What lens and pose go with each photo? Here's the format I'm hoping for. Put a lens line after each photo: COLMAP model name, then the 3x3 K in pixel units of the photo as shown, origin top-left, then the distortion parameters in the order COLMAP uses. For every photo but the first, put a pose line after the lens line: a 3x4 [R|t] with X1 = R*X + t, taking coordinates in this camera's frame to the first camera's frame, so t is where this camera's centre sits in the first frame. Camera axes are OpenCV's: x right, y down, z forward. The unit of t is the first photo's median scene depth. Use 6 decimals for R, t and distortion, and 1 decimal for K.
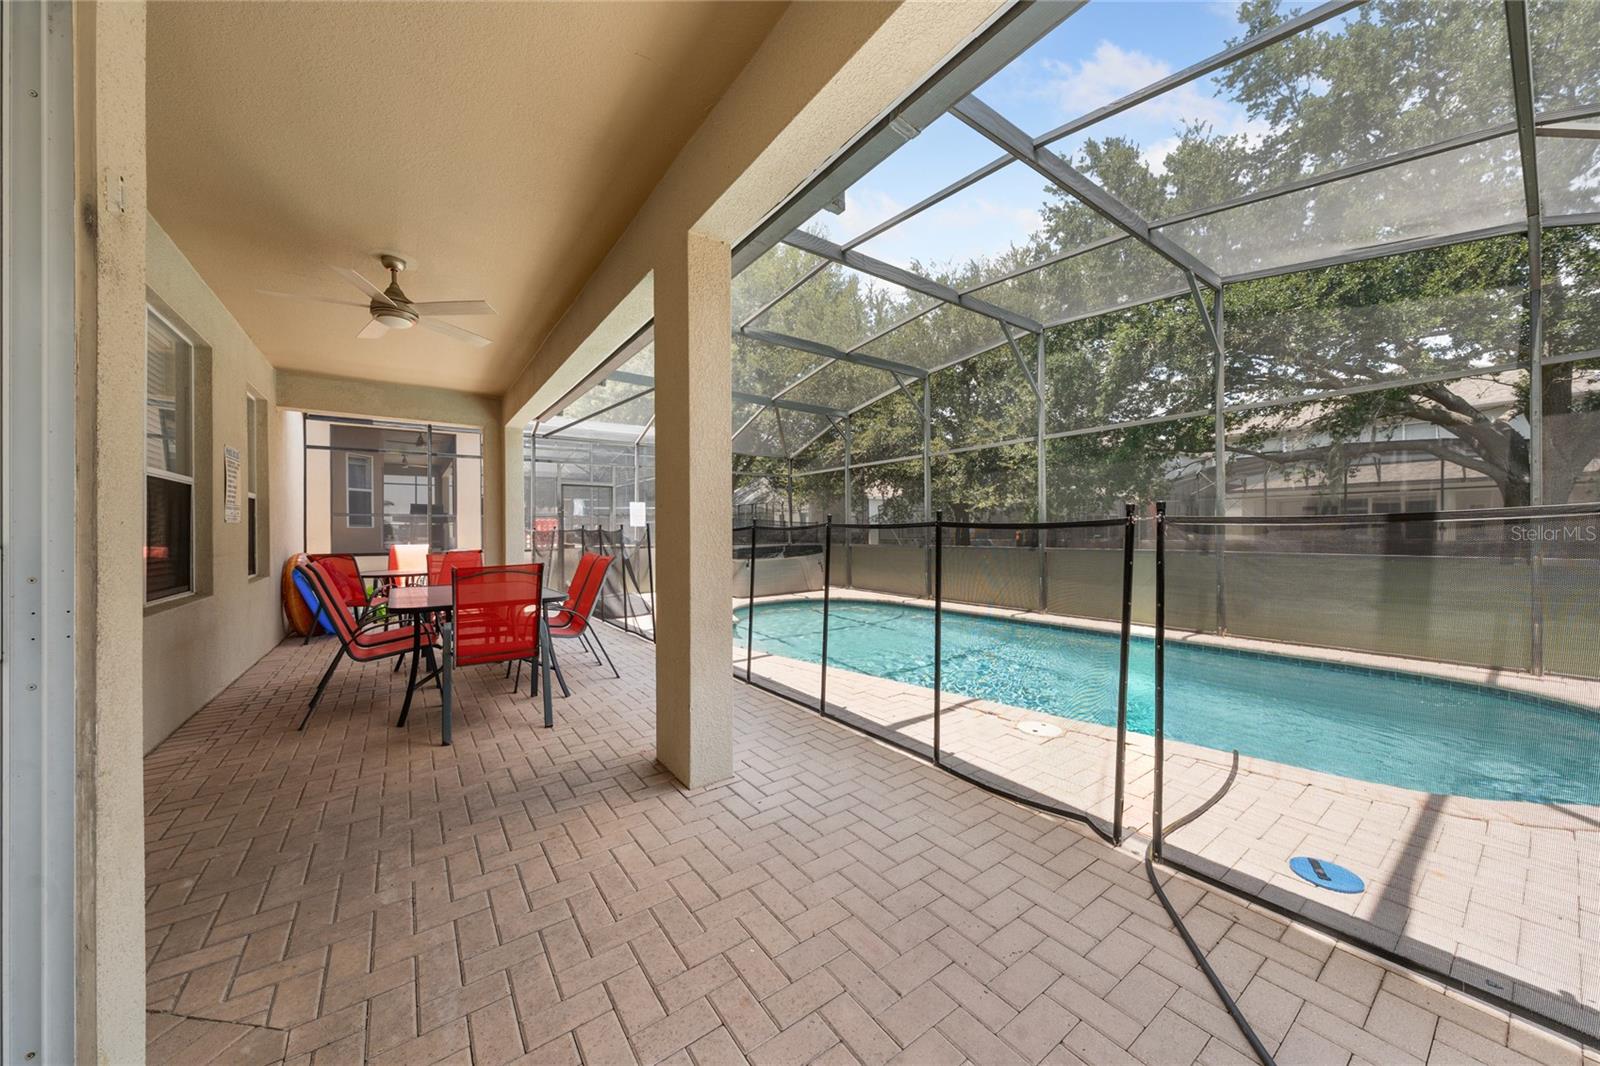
lens RADIAL K [[546.0, 0, 789.5], [0, 546.0, 532.4], [0, 0, 1]] dist [-0.001087, -0.000093]
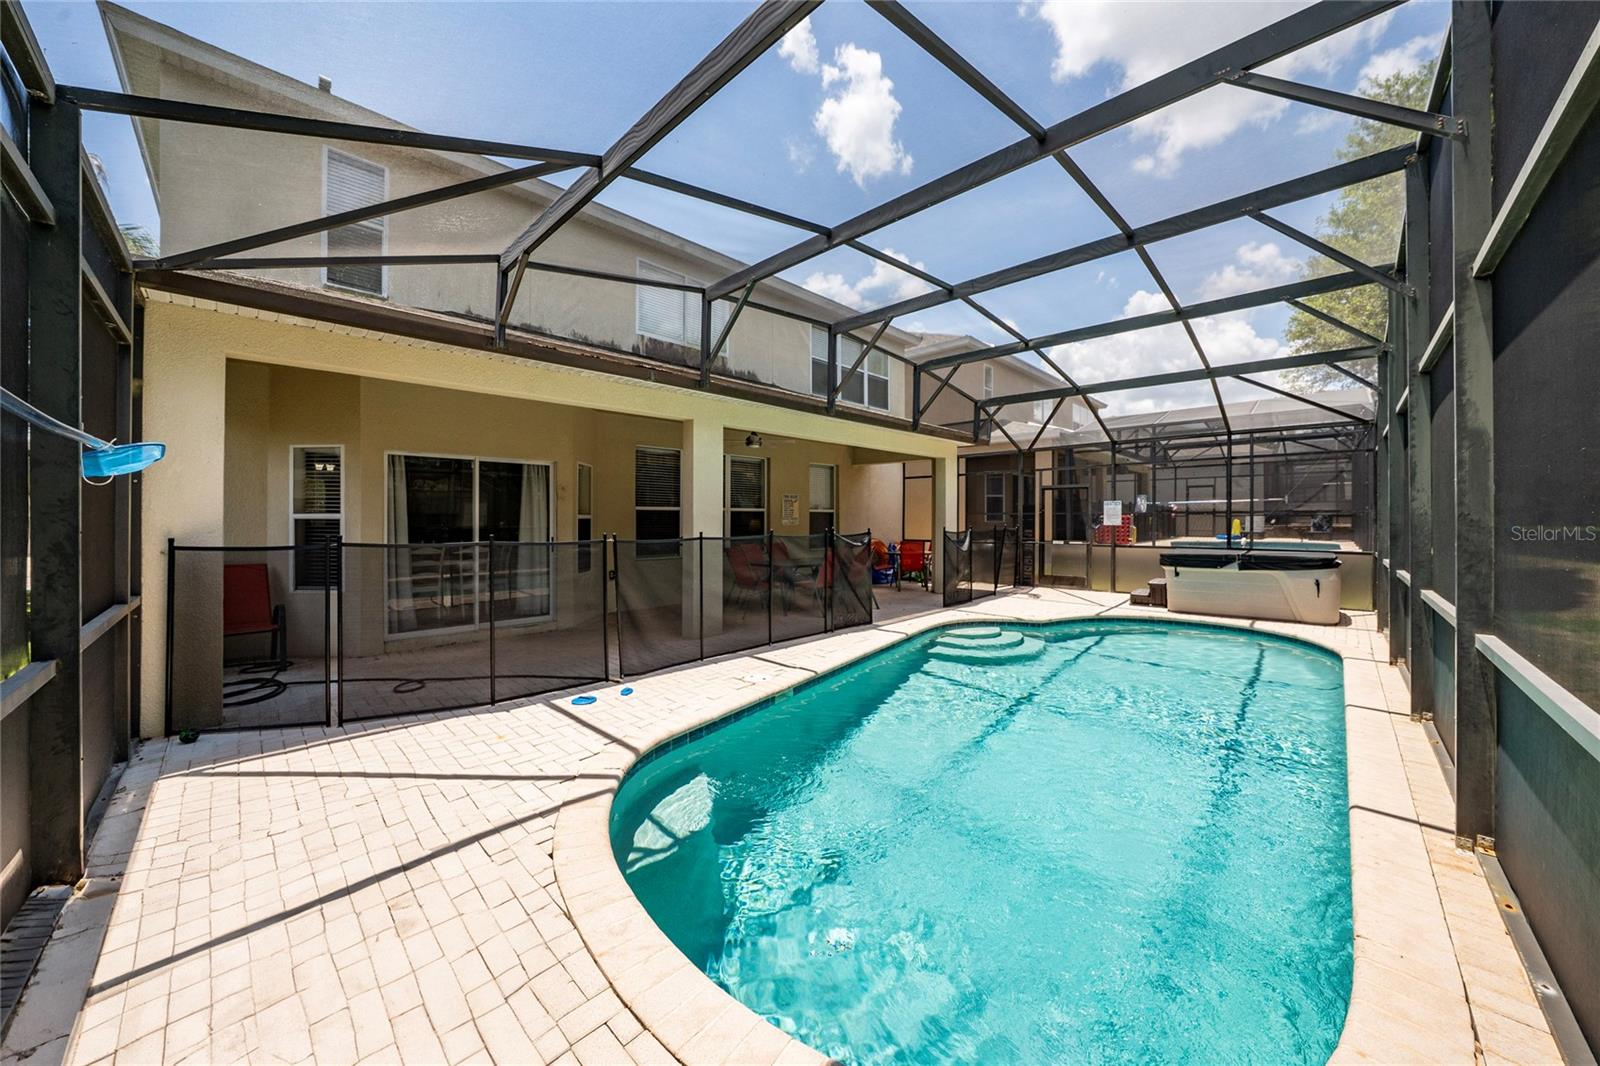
lens RADIAL K [[557.8, 0, 819.8], [0, 557.8, 516.0], [0, 0, 1]] dist [-0.000905, -0.000078]
pose [[0.201396, 0.001152, -0.979509, 0.651377], [-0.005317, 0.999986, 0.000083, -0.027361], [0.979496, 0.005192, 0.201399, 0.274987]]
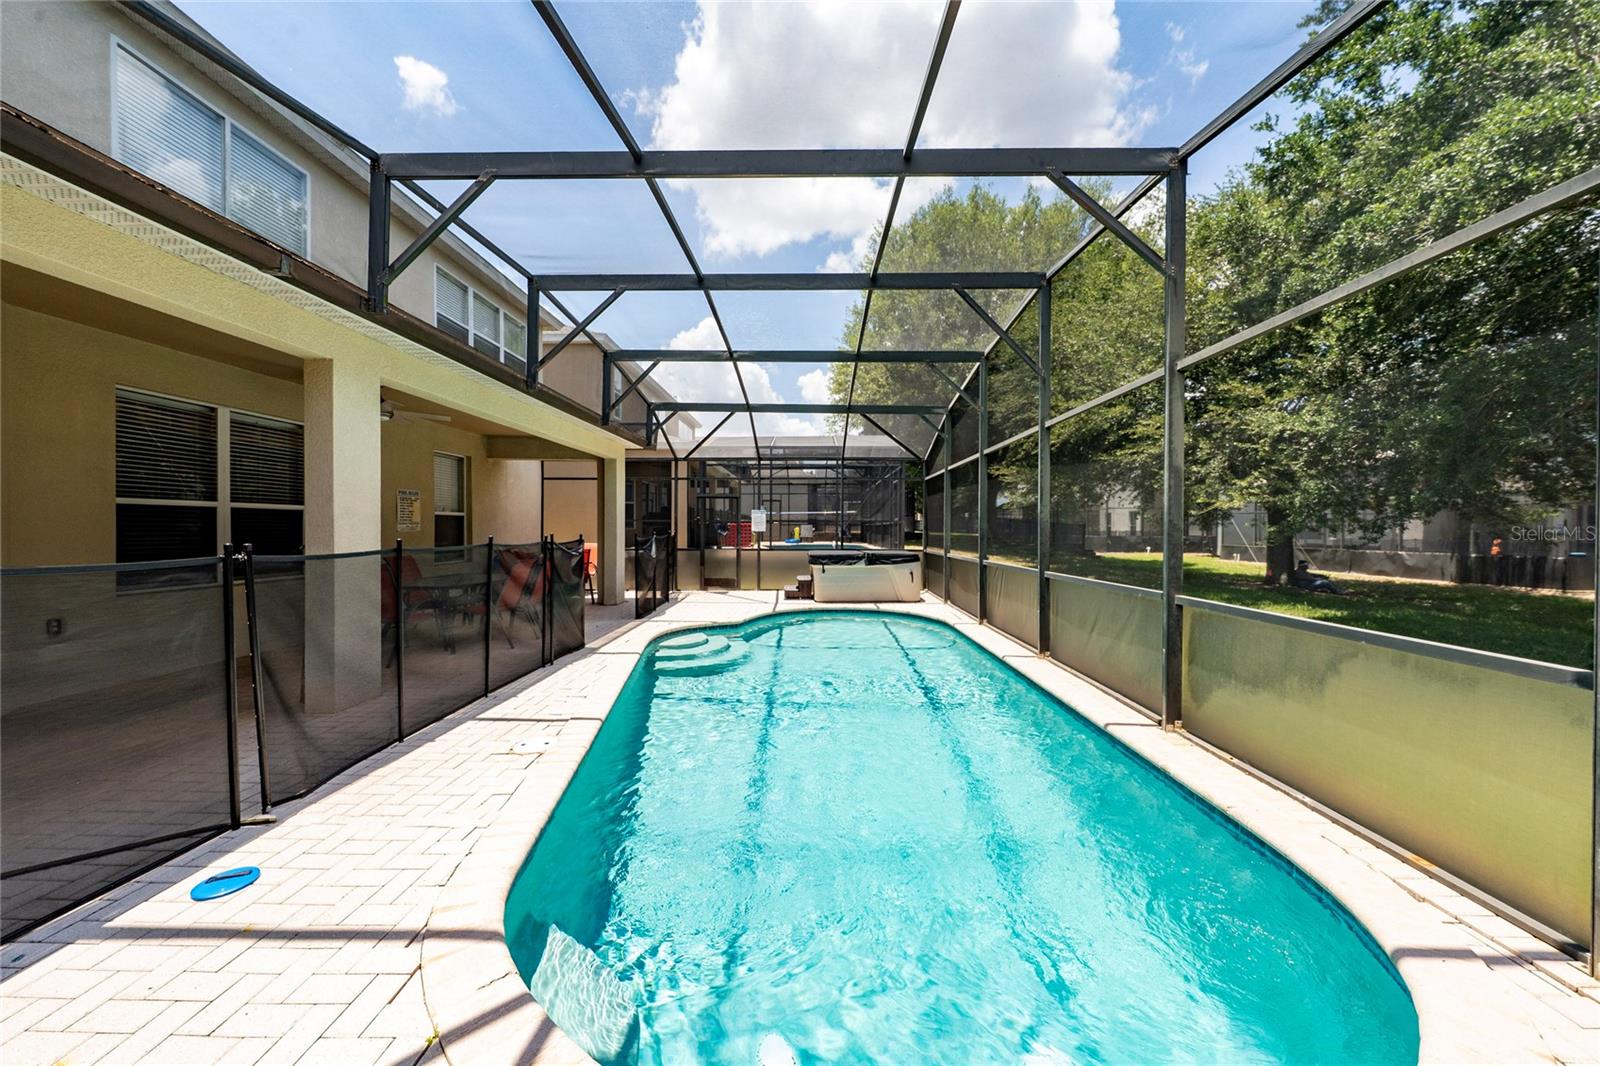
lens RADIAL K [[541.4, 0, 799.1], [0, 541.4, 530.8], [0, 0, 1]] dist [0.000885, 0.000136]
pose [[0.798930, 0.013205, -0.601279, 0.492101], [-0.011029, 0.999912, 0.007305, -0.023041], [0.601323, 0.000795, 0.799006, 0.153247]]
